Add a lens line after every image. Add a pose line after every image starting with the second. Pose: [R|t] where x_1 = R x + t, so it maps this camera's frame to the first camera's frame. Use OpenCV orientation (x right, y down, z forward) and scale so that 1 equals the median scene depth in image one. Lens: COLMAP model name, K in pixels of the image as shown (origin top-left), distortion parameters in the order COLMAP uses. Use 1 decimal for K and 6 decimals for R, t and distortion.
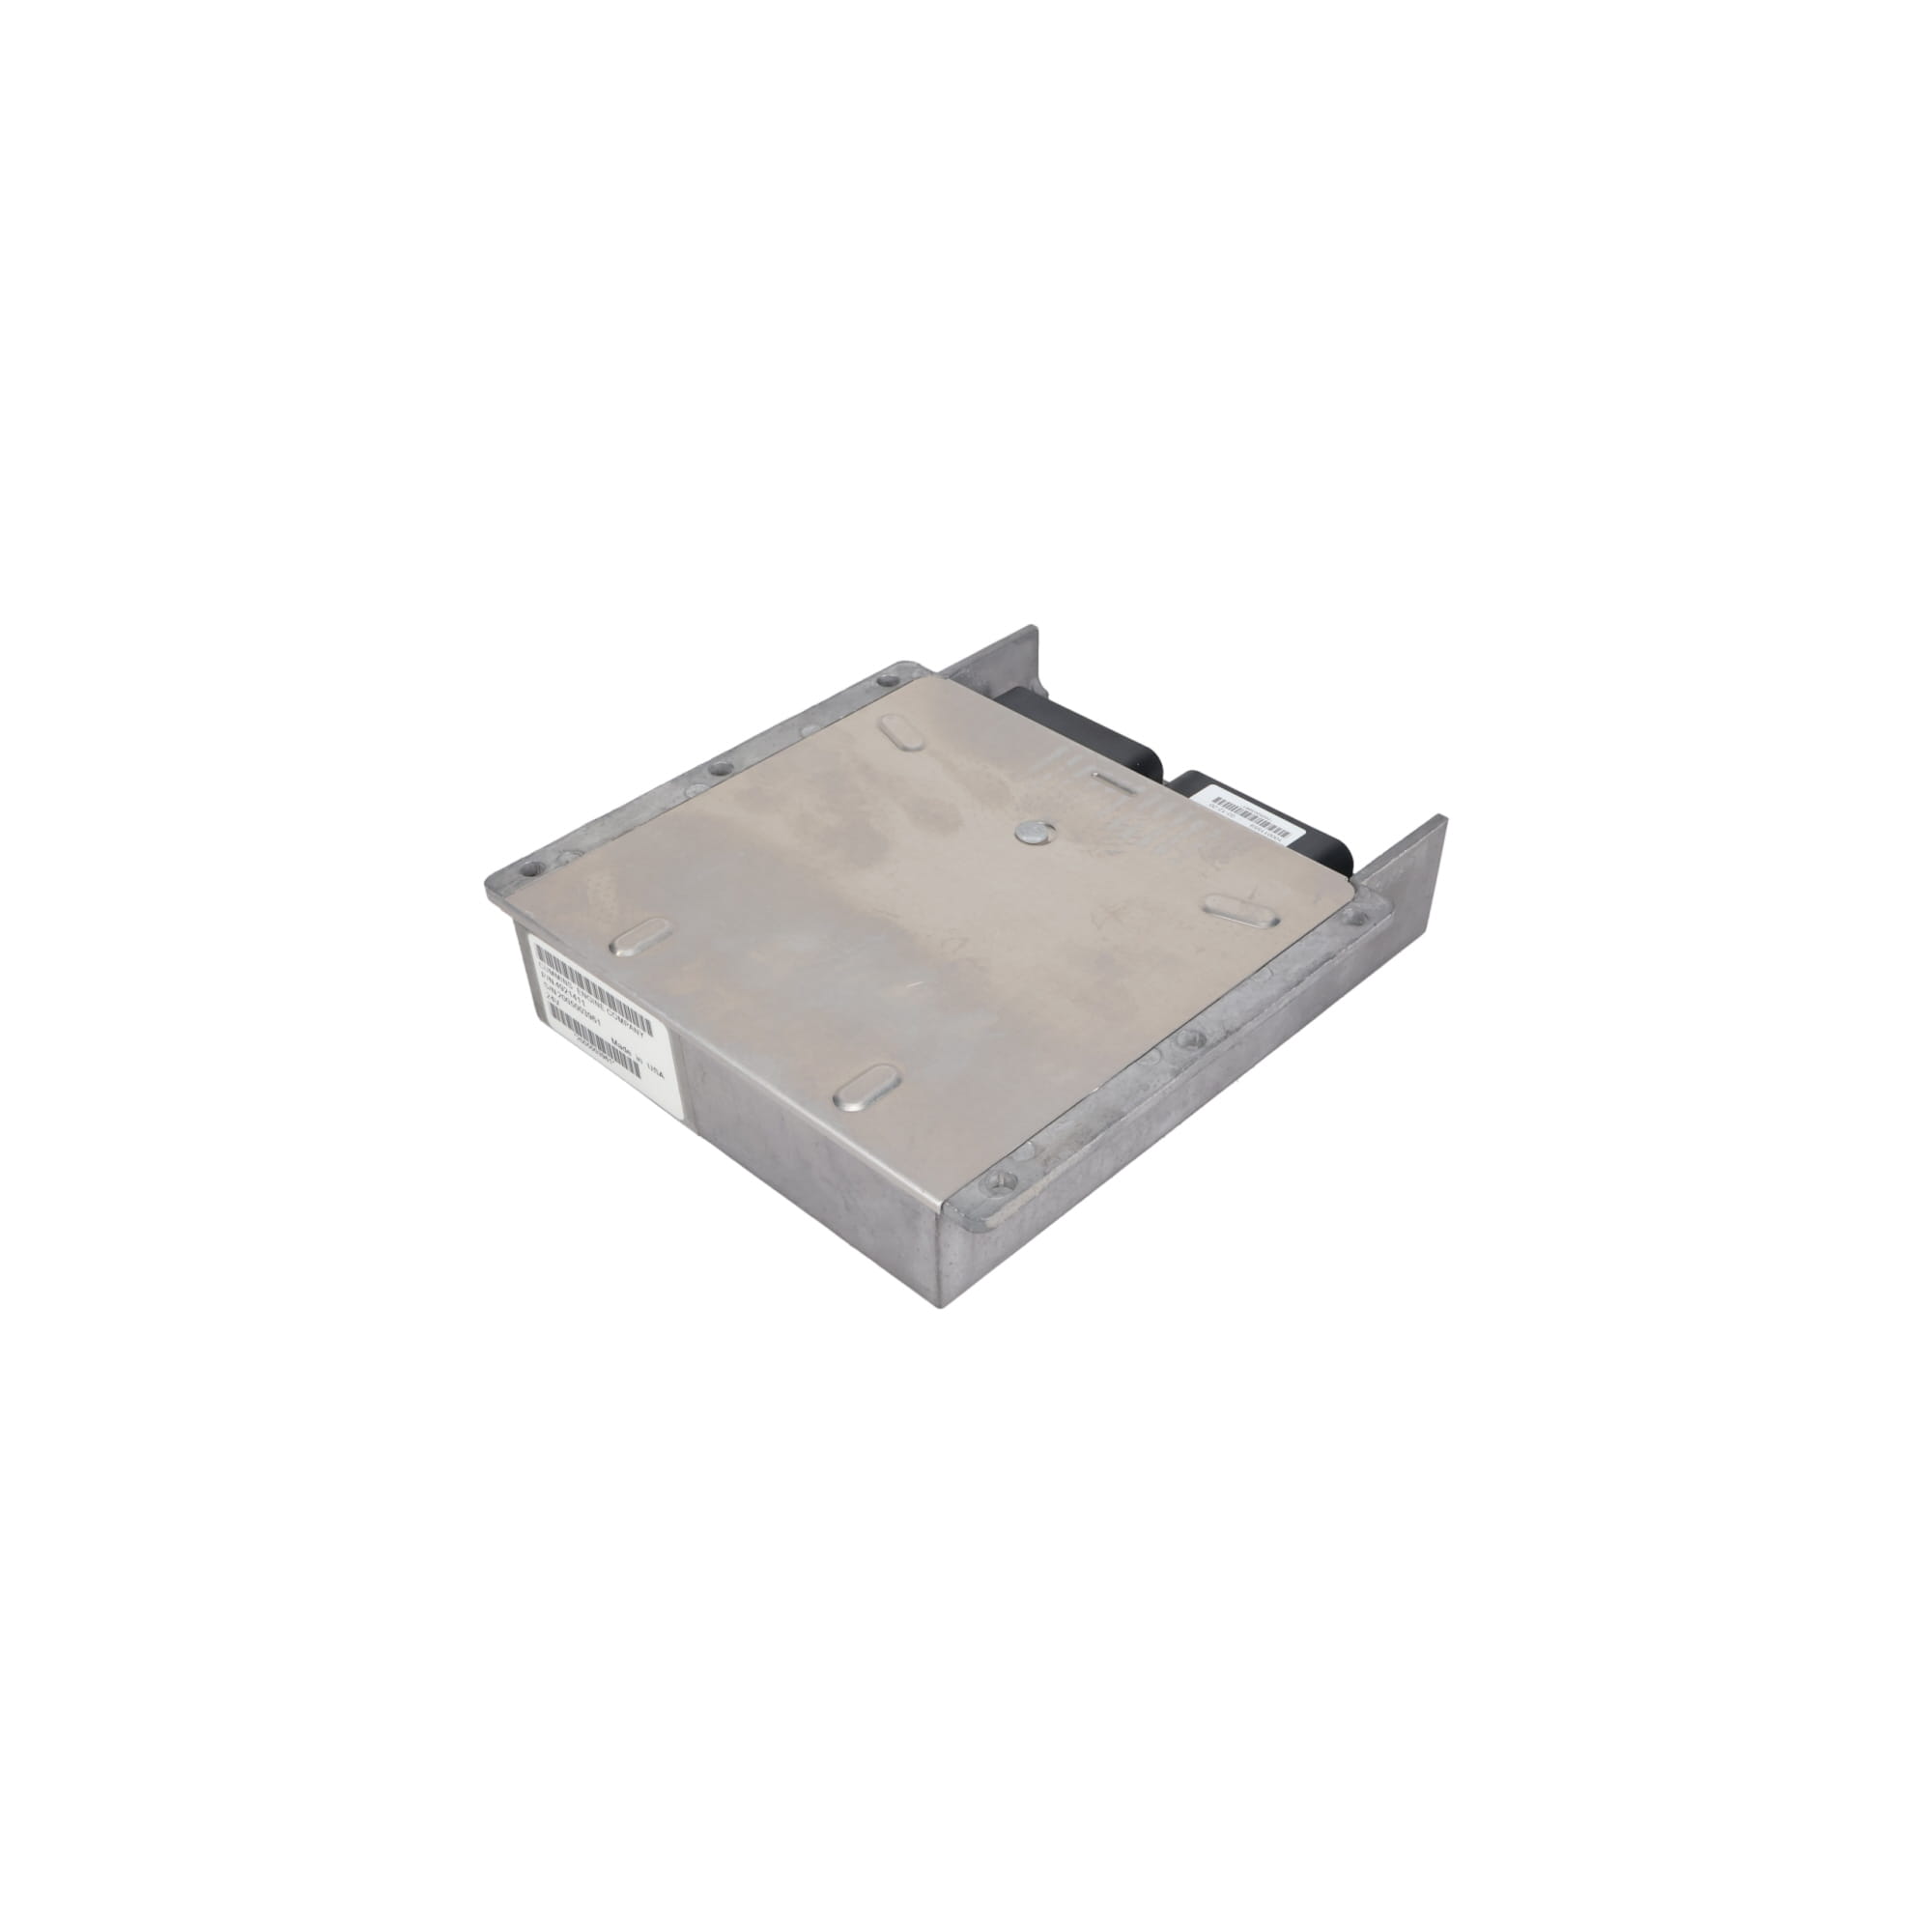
lens RADIAL K [[2108.7, 0, 966.0], [0, 2108.7, 966.0], [0, 0, 1]] dist [-0.005106, -0.001232]
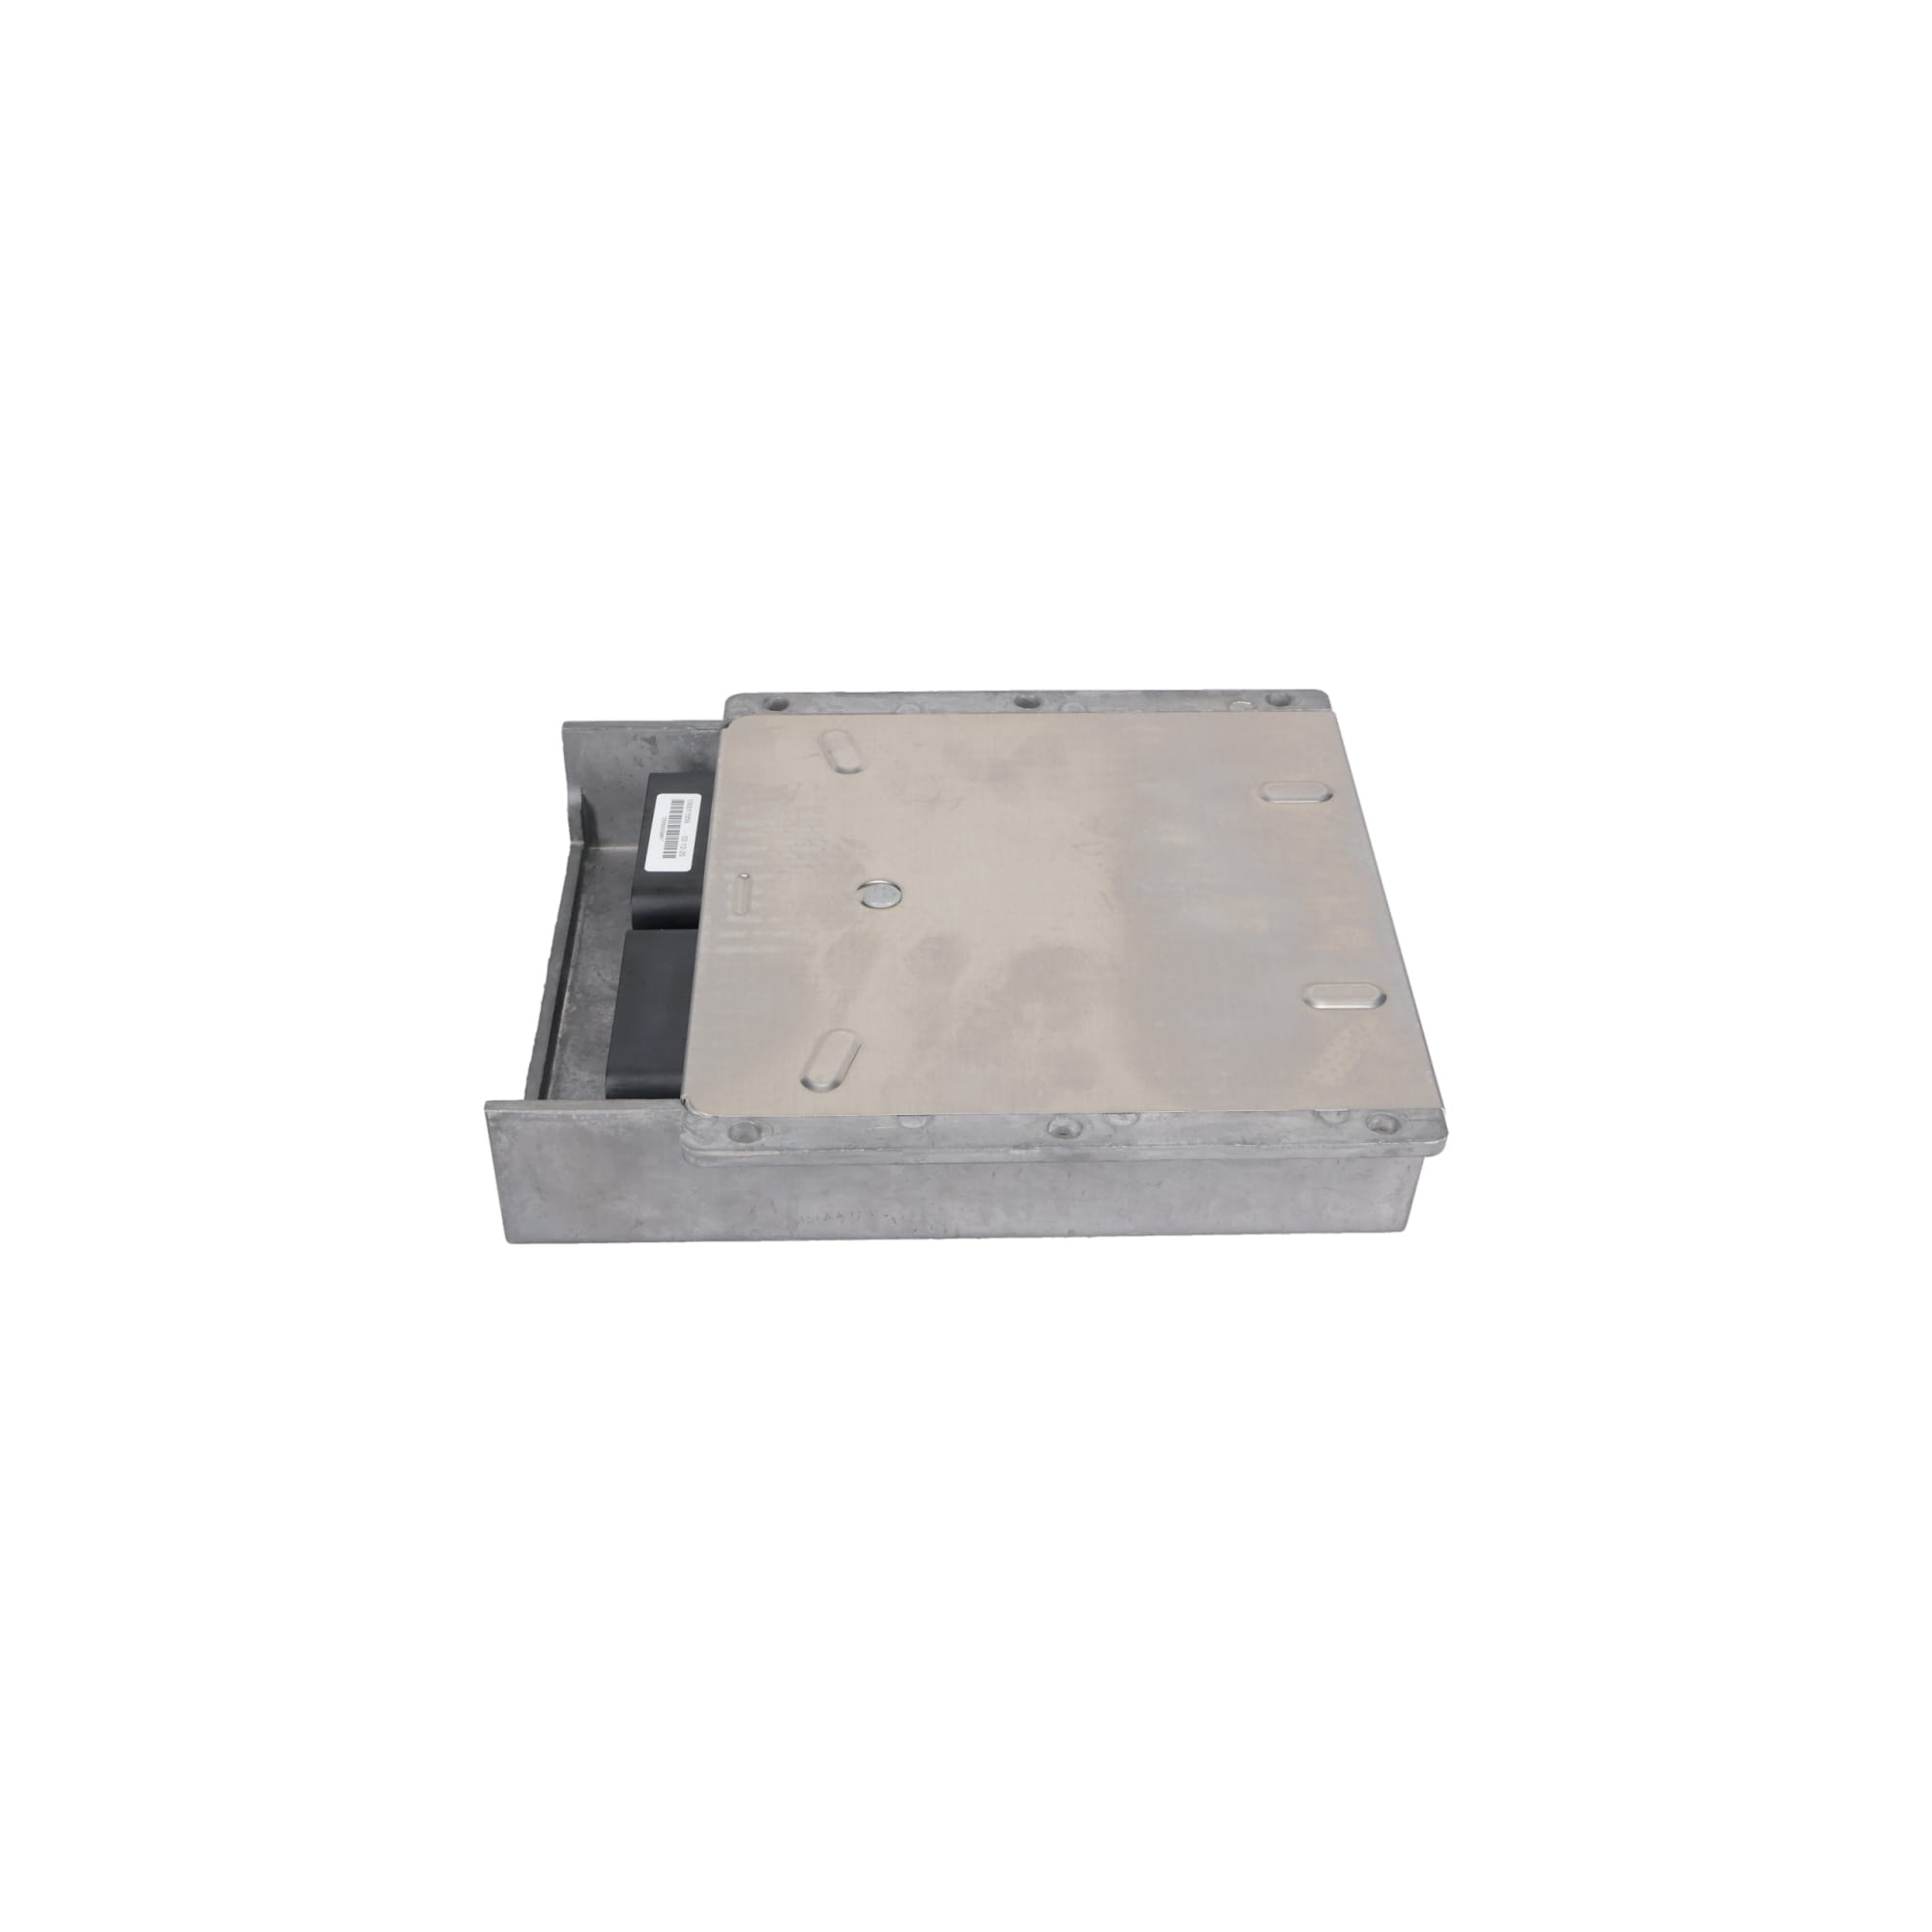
lens RADIAL K [[2343.0, 0, 966.0], [0, 2343.0, 966.0], [0, 0, 1]] dist [-0.004493, -0.002594]
pose [[-0.702291, -0.441548, 0.558411, -0.549064], [0.443863, 0.341674, 0.828399, -0.844594], [-0.556573, 0.829635, -0.043968, 1.056485]]
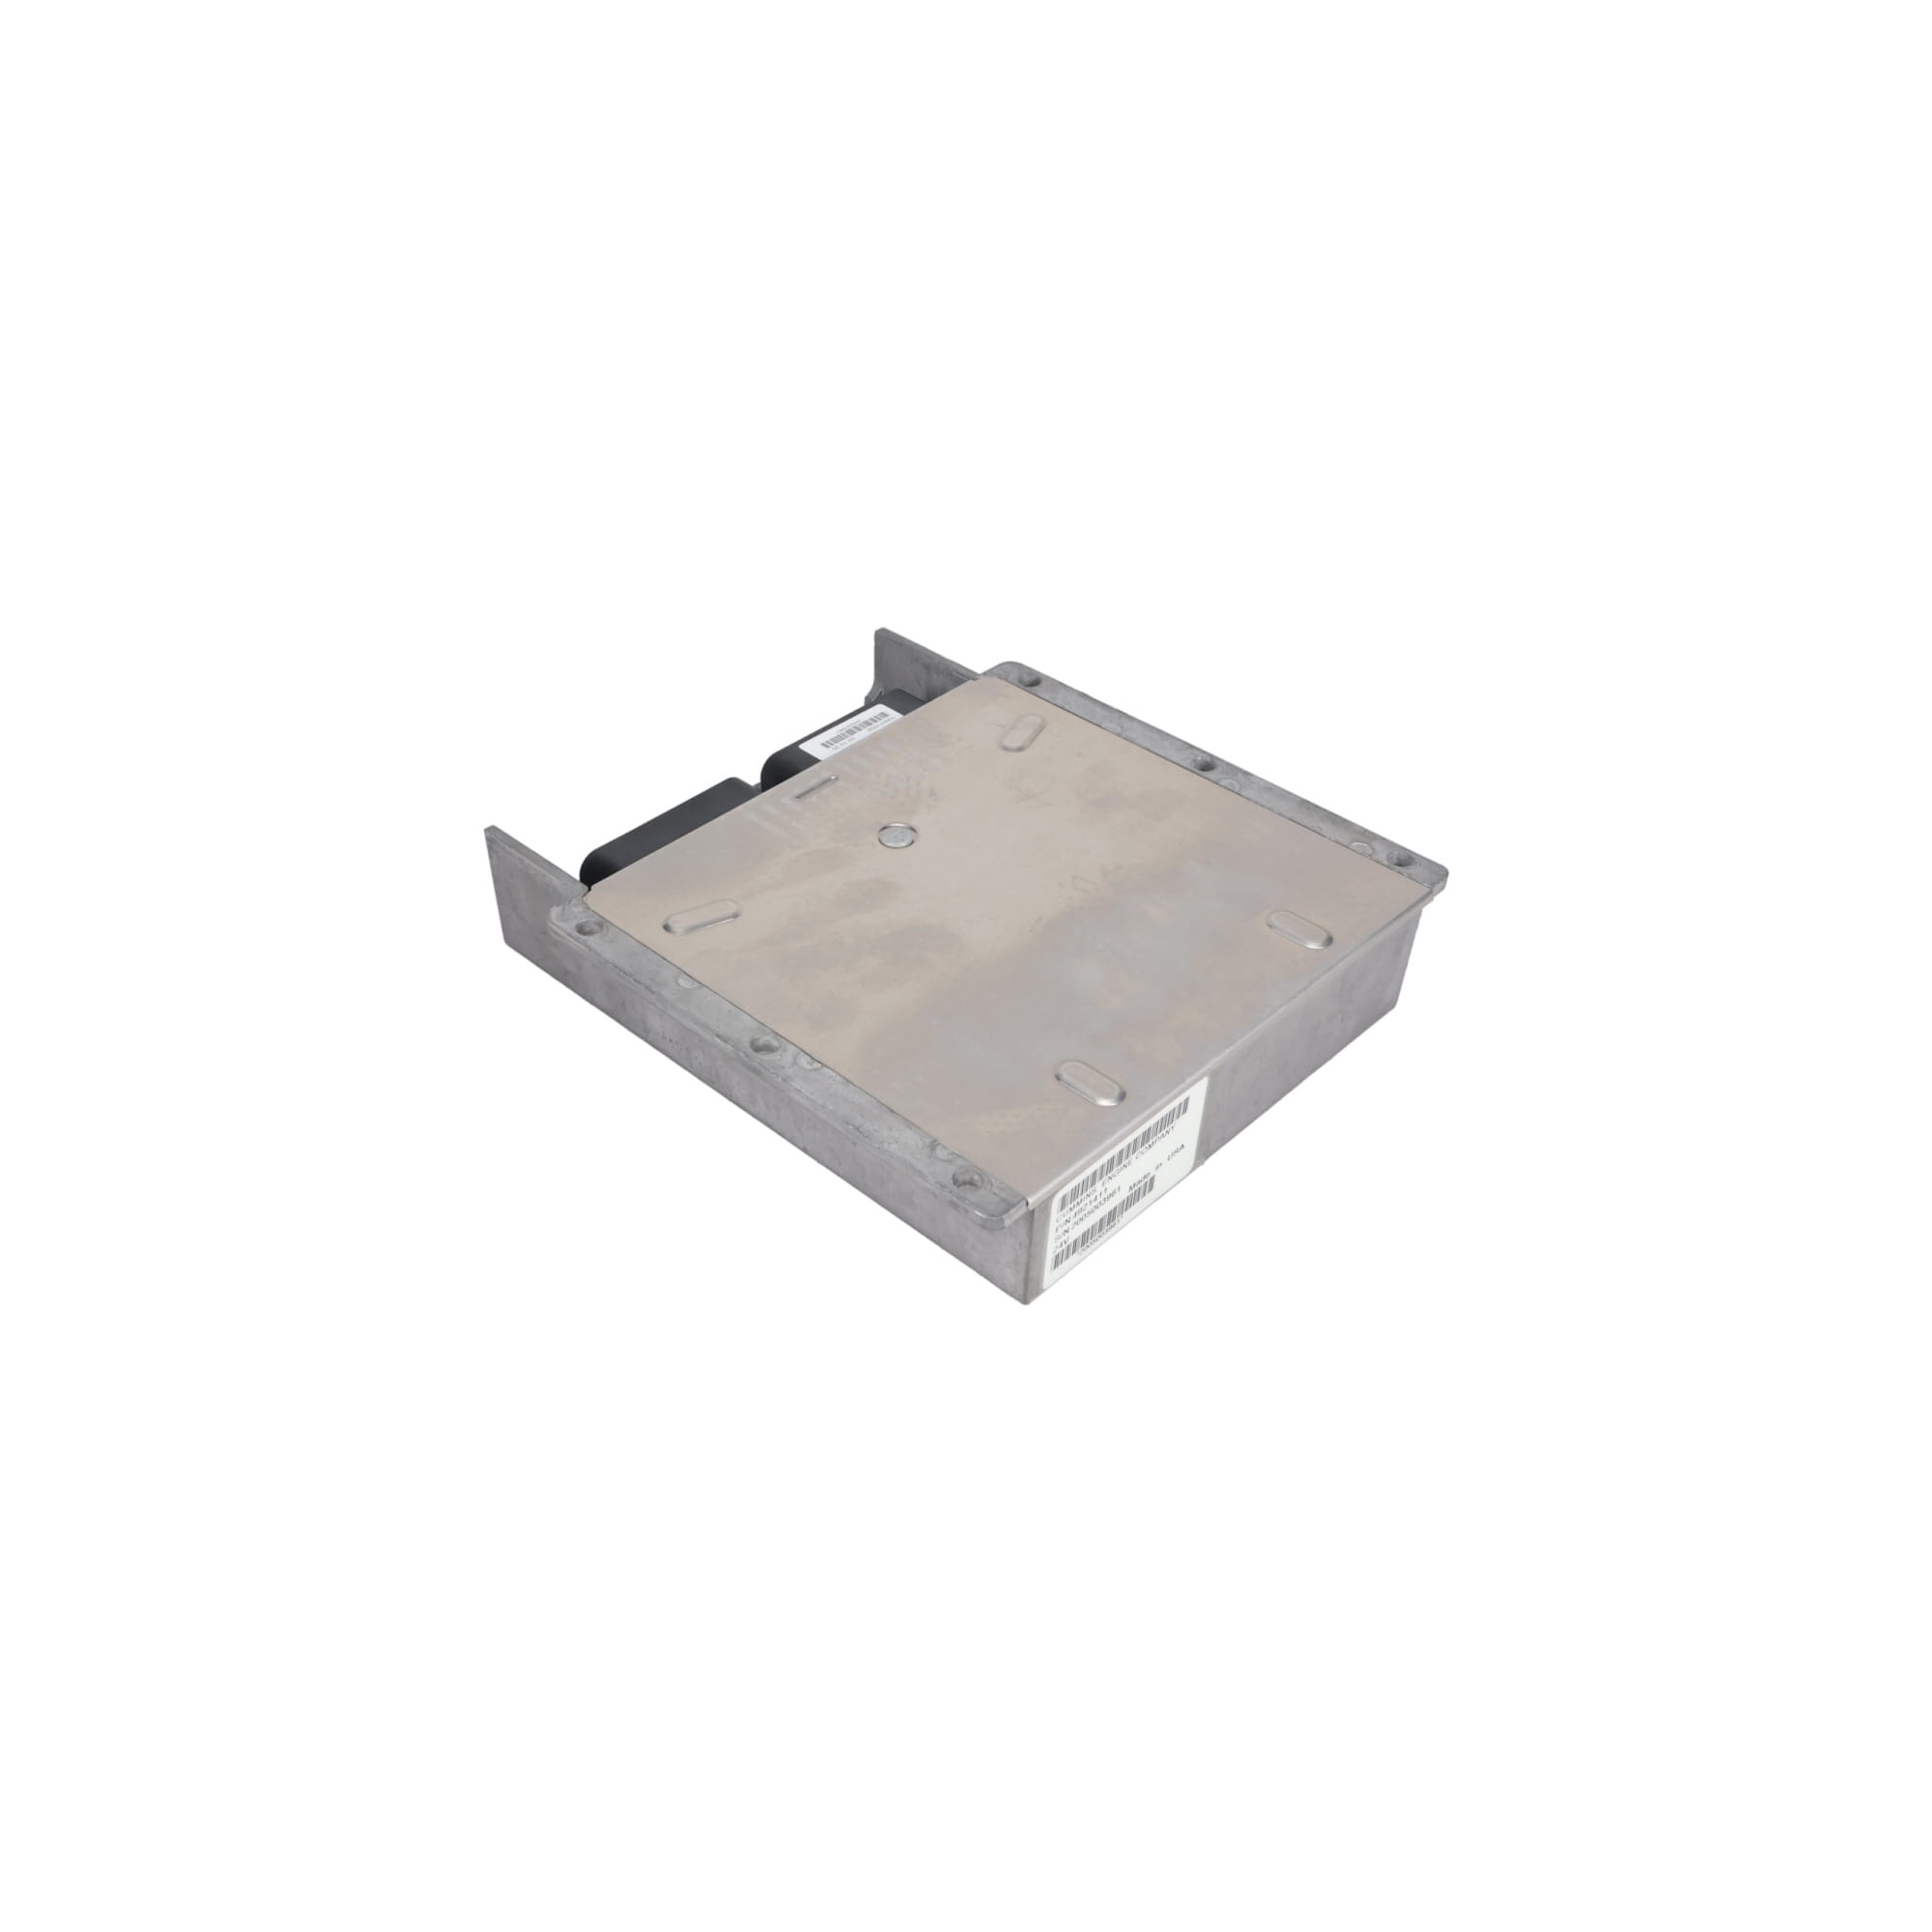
lens RADIAL K [[2108.7, 0, 966.0], [0, 2108.7, 966.0], [0, 0, 1]] dist [-0.005106, -0.001232]
pose [[-0.001236, -0.624702, 0.780862, -0.791226], [0.623476, 0.610030, 0.489021, -0.497397], [-0.781841, 0.487453, 0.388733, 0.622455]]
